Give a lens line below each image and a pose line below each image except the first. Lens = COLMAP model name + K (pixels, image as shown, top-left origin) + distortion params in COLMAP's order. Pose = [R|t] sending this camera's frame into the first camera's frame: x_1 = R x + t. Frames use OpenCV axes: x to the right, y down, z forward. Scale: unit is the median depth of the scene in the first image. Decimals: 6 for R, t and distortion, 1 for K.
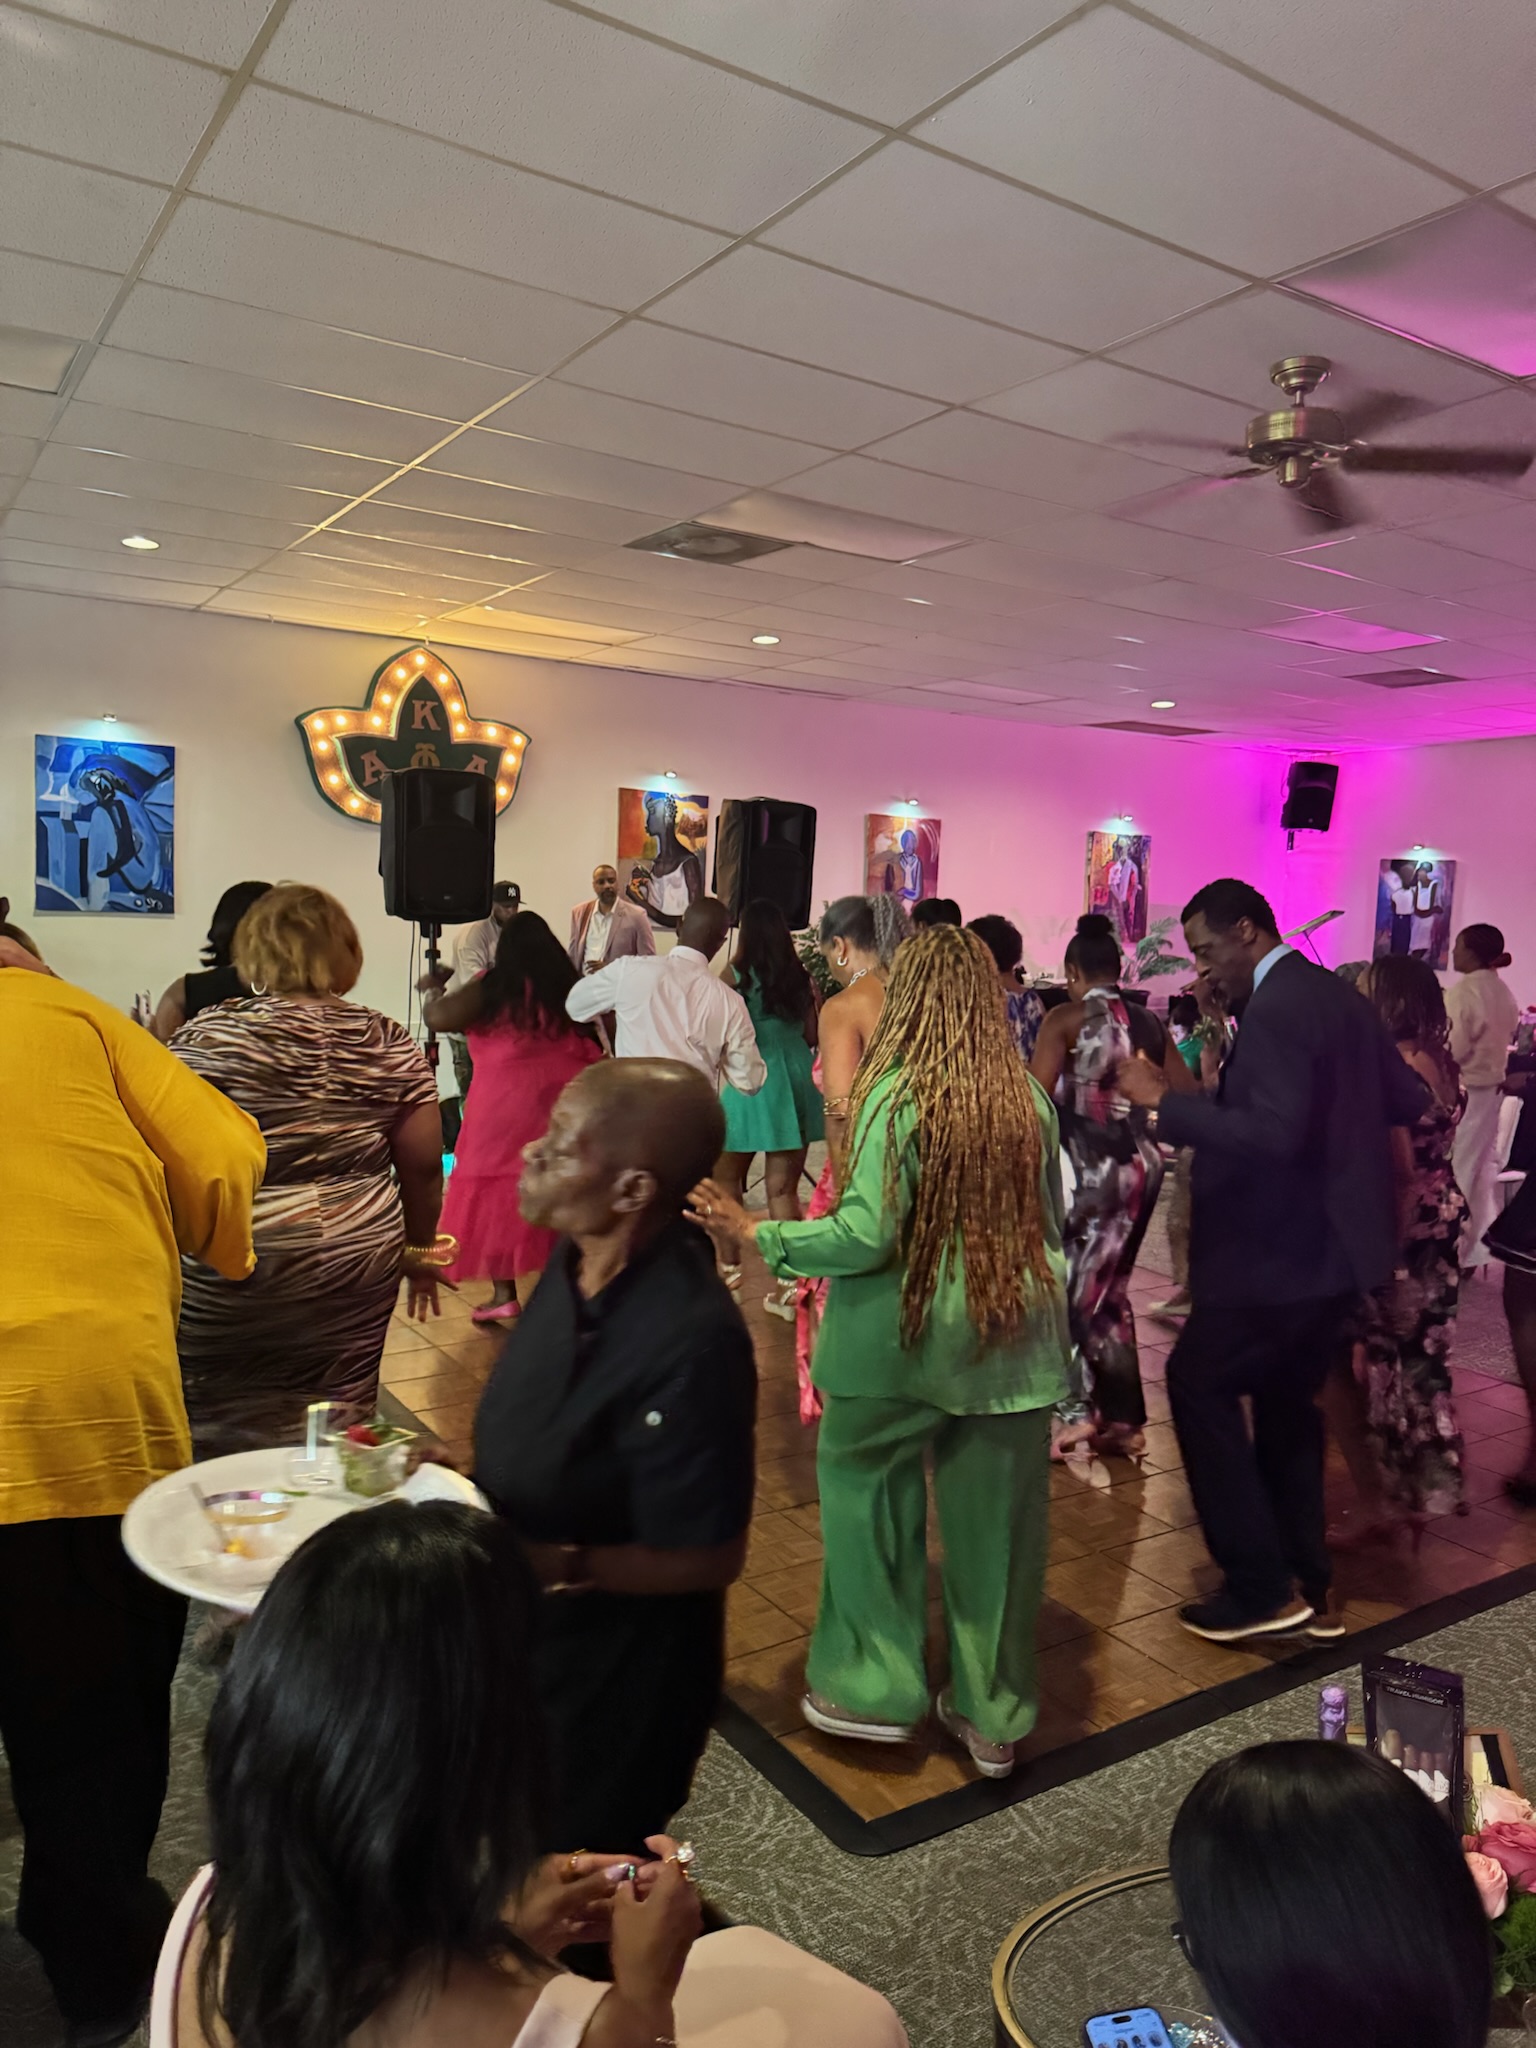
lens RADIAL K [[1464.3, 0, 767.7], [0, 1464.3, 1018.3], [0, 0, 1]] dist [0.081658, -0.068349]
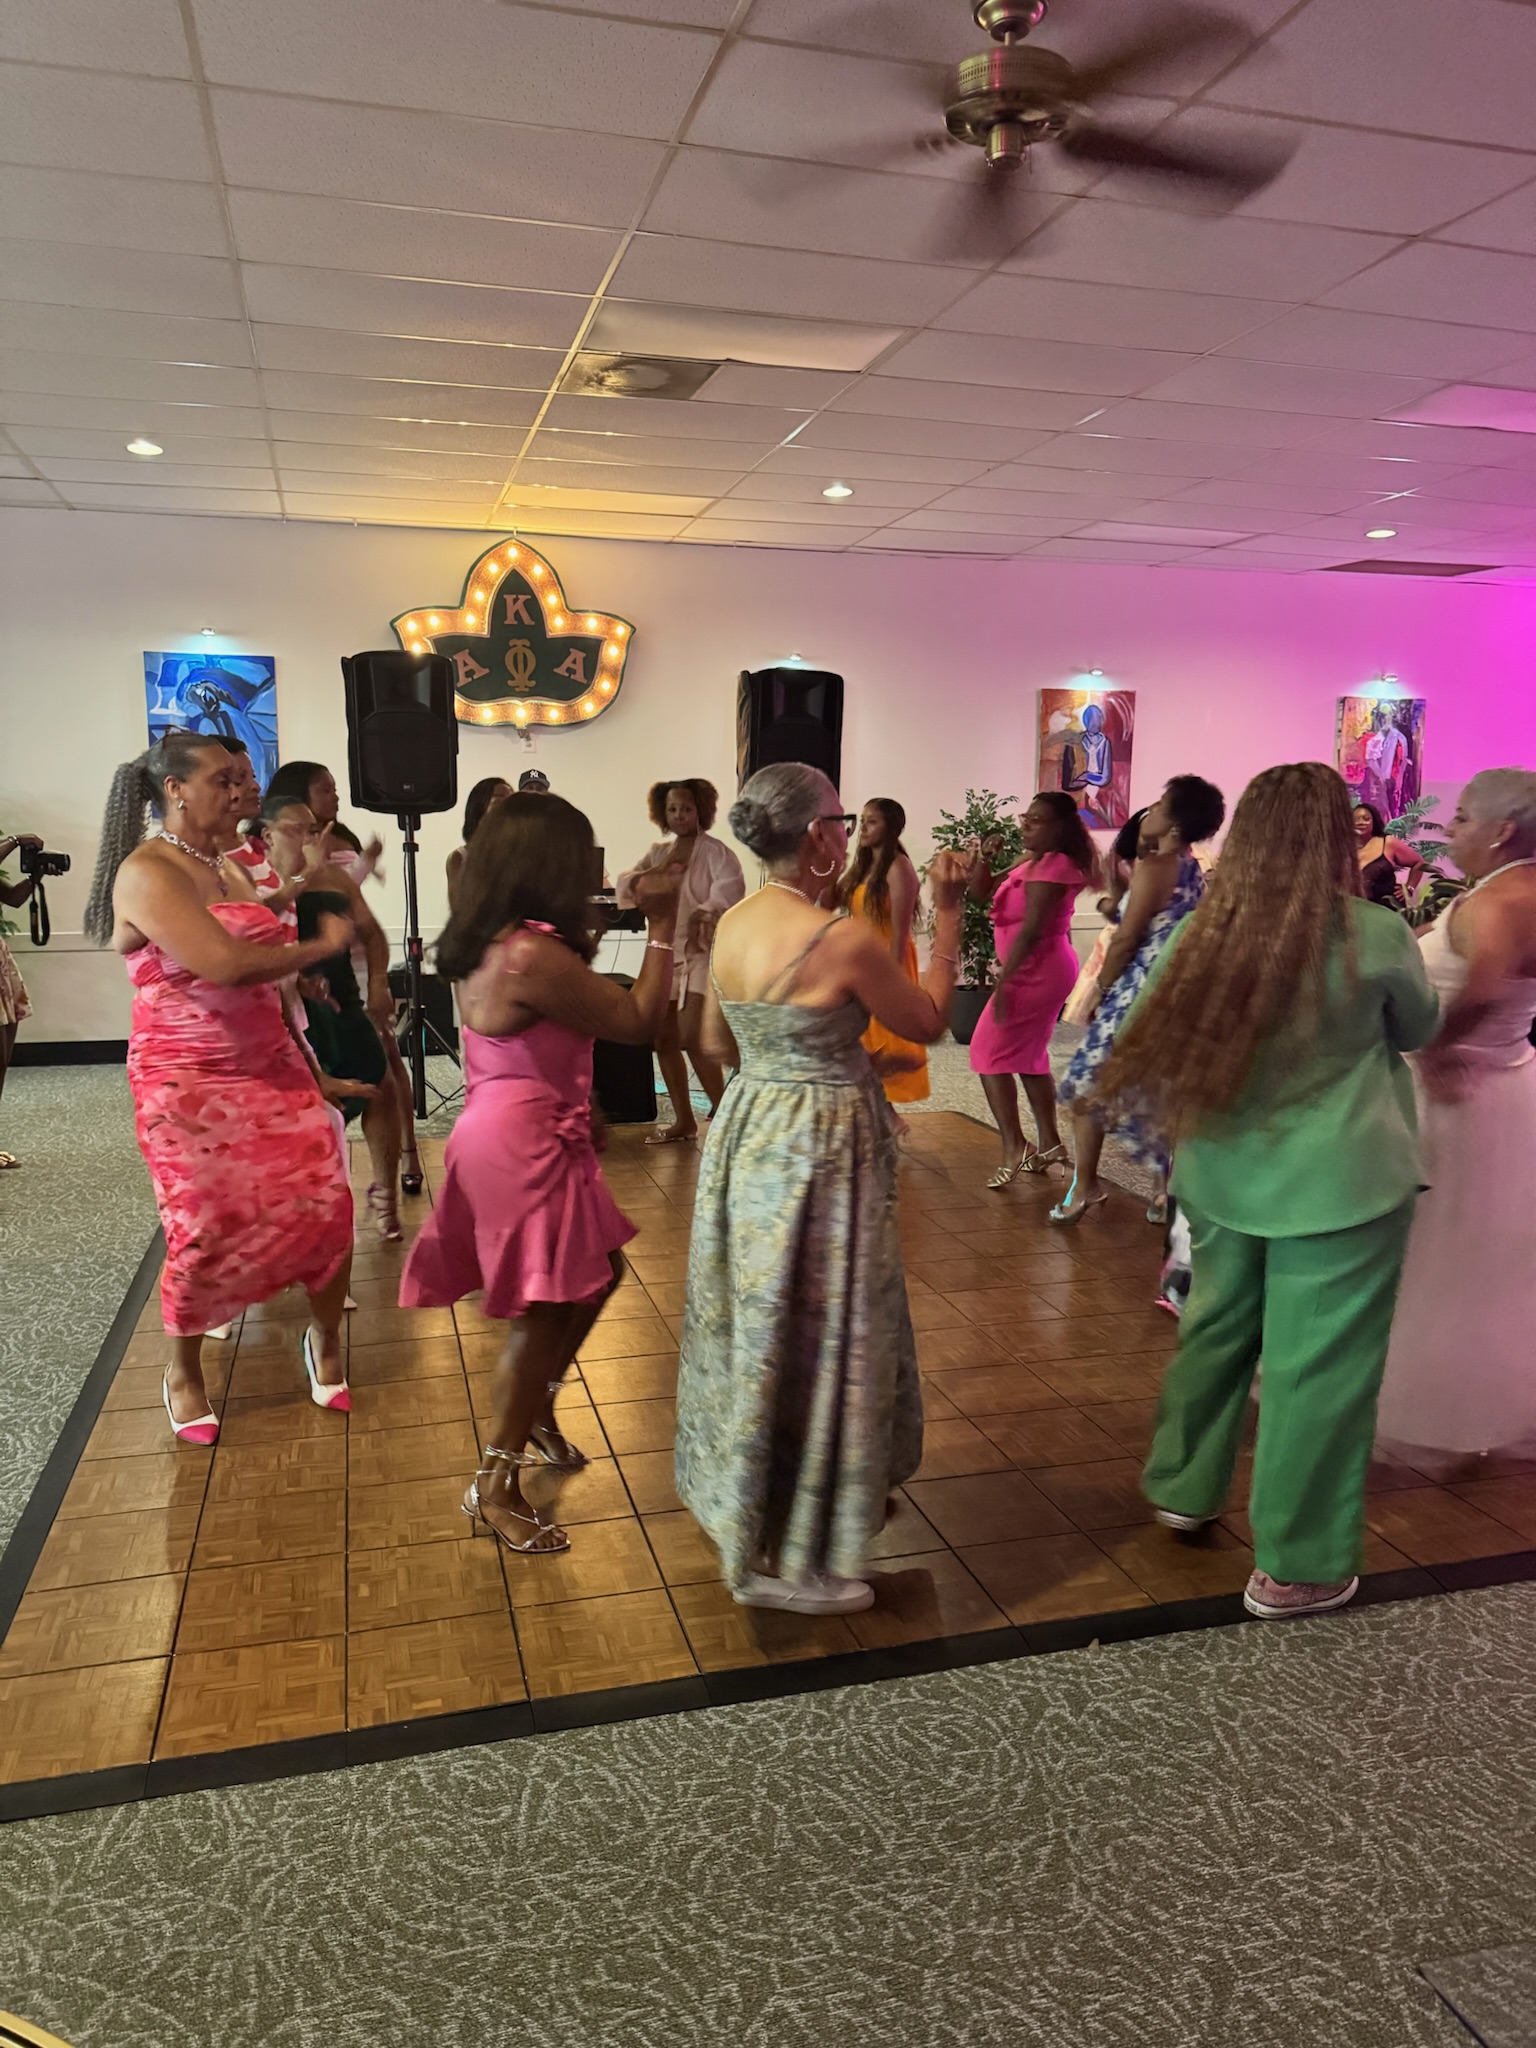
lens RADIAL K [[1444.1, 0, 715.8], [0, 1444.1, 1016.1], [0, 0, 1]] dist [0.138566, -0.257926]
pose [[0.949722, 0.012045, -0.312863, 0.395193], [0.004617, 0.998612, 0.052460, 0.027203], [0.313060, -0.051267, 0.948349, 0.213164]]
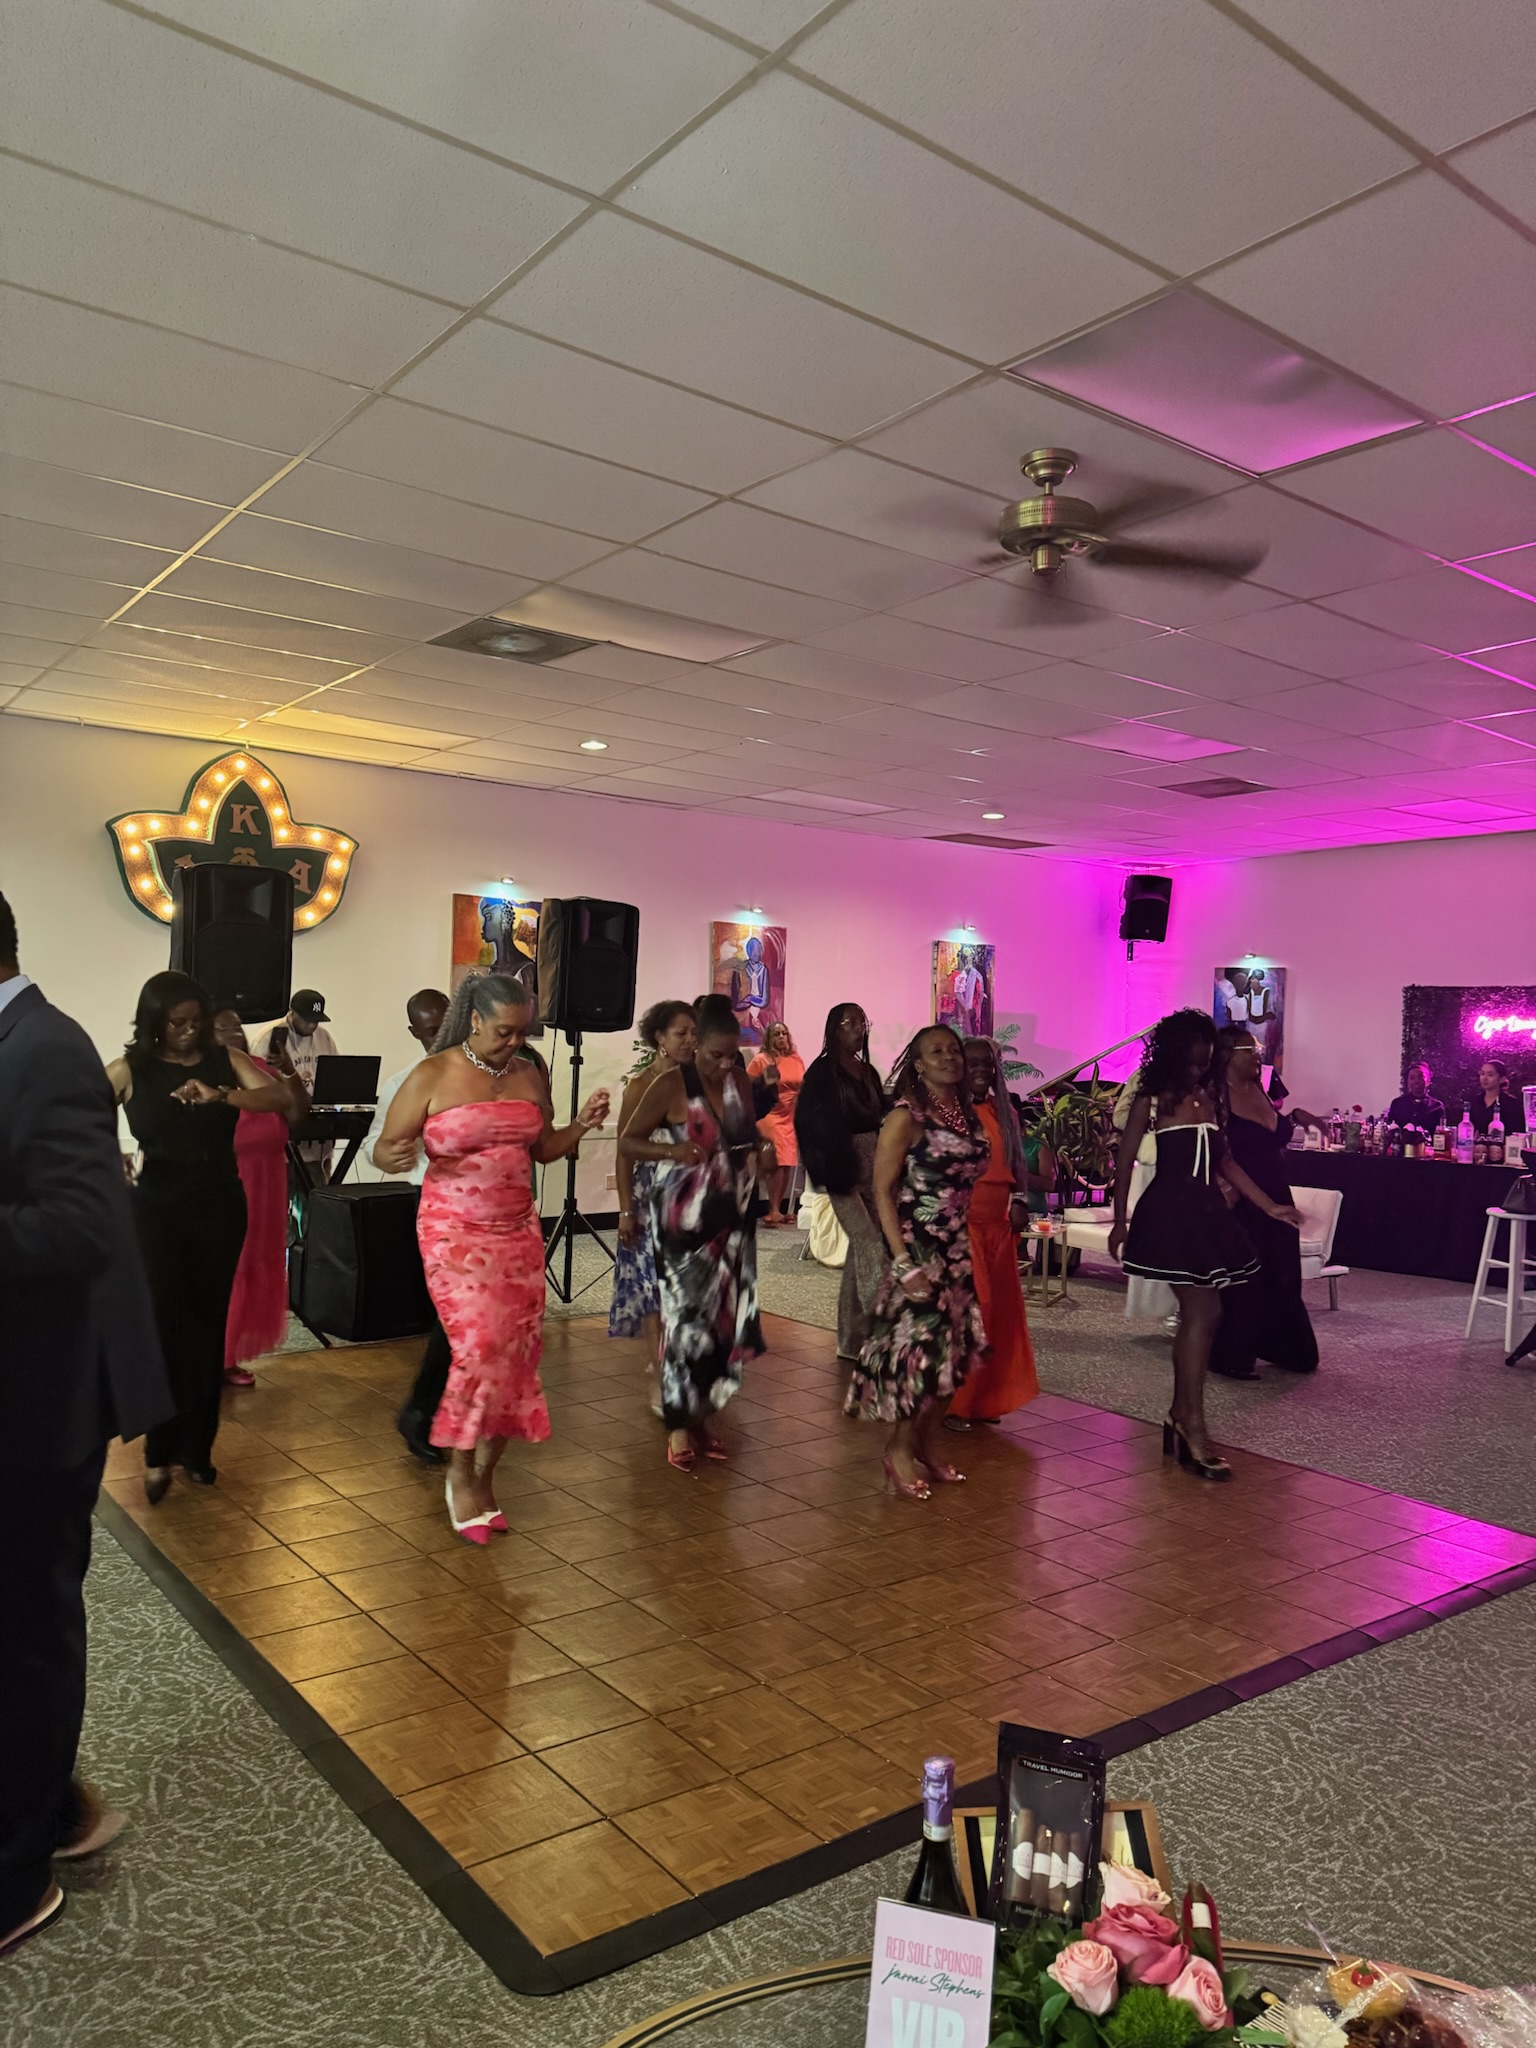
lens RADIAL K [[1458.0, 0, 754.3], [0, 1458.0, 1033.5], [0, 0, 1]] dist [0.066629, -0.057700]
pose [[0.998018, -0.009127, 0.062268, 0.087196], [0.013846, 0.997029, -0.075770, 0.030395], [-0.061392, 0.076482, 0.995179, 0.032151]]
